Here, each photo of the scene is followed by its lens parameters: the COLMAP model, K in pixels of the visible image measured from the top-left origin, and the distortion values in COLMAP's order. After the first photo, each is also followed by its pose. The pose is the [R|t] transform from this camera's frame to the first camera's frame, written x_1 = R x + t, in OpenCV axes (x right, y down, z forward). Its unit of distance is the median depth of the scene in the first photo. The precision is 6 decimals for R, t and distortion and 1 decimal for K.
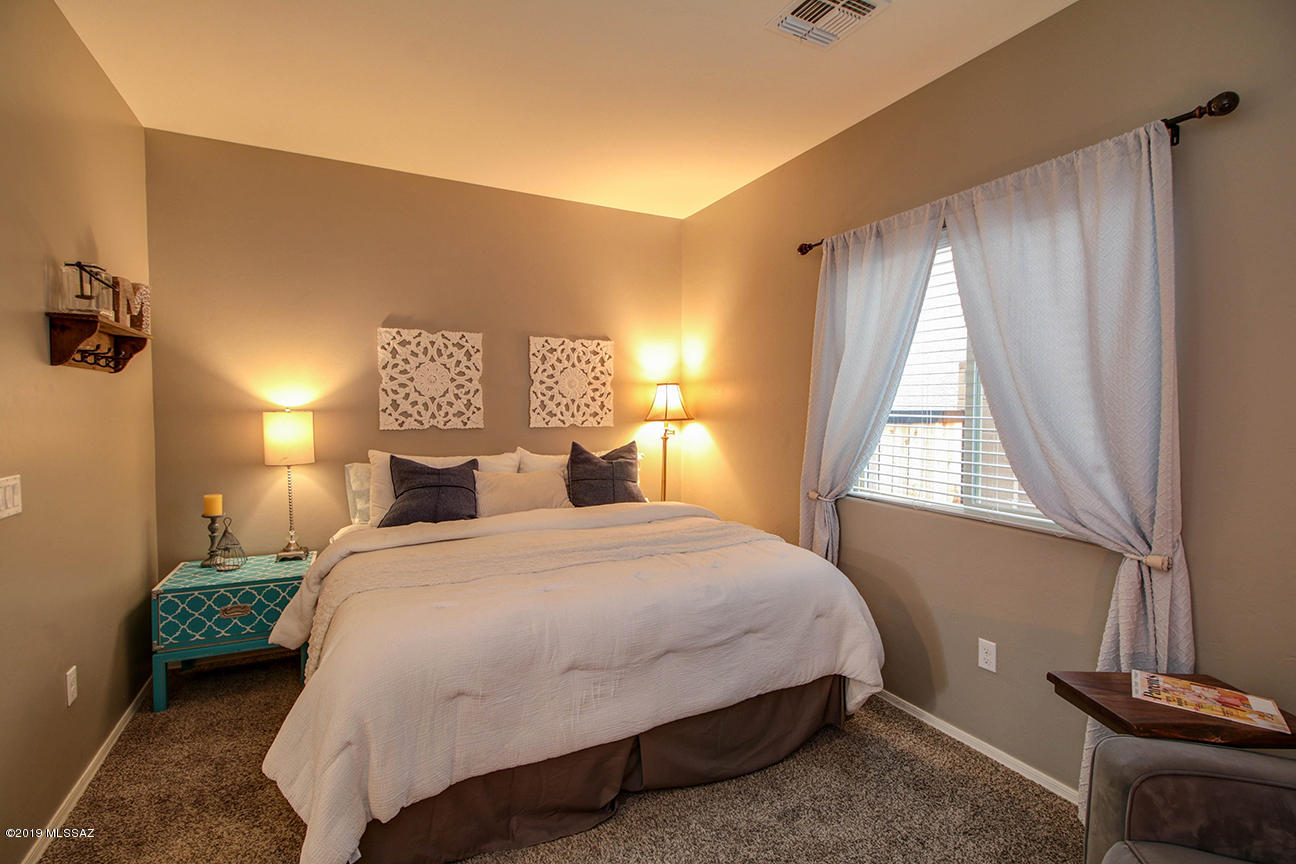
lens RADIAL K [[588.2, 0, 647.8], [0, 588.2, 432.7], [0, 0, 1]] dist [0.002296, 0.000140]
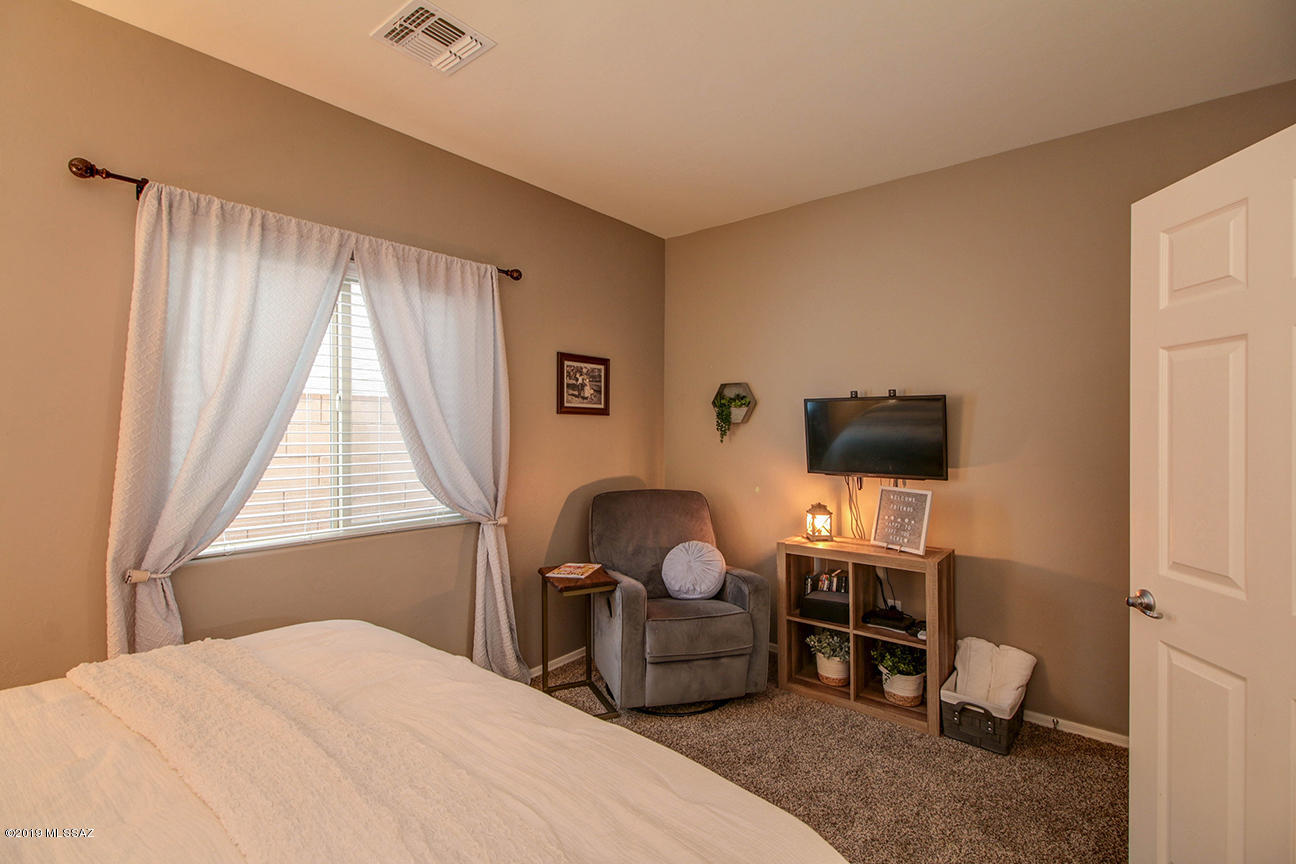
lens RADIAL K [[588.2, 0, 646.7], [0, 588.2, 427.5], [0, 0, 1]] dist [0.002296, 0.000140]
pose [[-0.396674, -0.003122, 0.917954, -0.628400], [0.040699, 0.998951, 0.020985, -0.053243], [-0.917057, 0.045684, -0.396131, 0.908643]]
